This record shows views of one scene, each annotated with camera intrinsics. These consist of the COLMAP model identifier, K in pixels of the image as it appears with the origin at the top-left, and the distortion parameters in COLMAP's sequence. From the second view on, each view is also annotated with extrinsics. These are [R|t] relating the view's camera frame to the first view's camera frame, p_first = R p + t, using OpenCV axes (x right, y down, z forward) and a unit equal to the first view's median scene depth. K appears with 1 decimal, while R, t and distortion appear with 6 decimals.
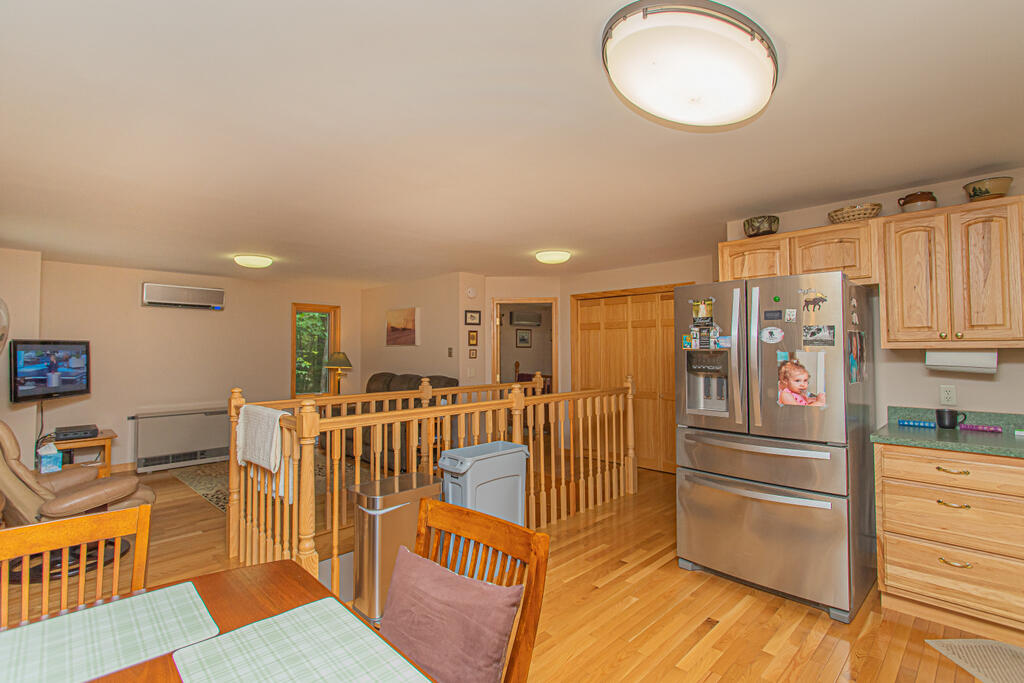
lens RADIAL K [[475.3, 0, 510.1], [0, 475.3, 338.5], [0, 0, 1]] dist [-0.000101, -0.000078]
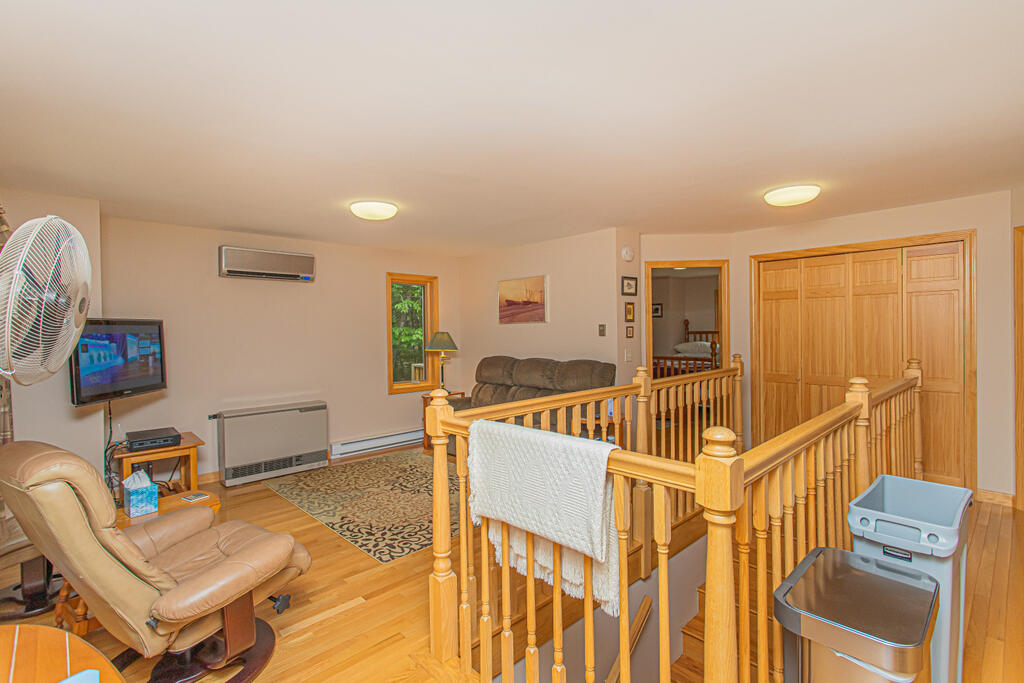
lens RADIAL K [[475.3, 0, 514.4], [0, 475.3, 338.3], [0, 0, 1]] dist [-0.000101, -0.000078]
pose [[0.999410, -0.009908, -0.032894, -0.248246], [0.011333, 0.998992, 0.043445, 0.006166], [0.032430, -0.043792, 0.998514, 0.212656]]
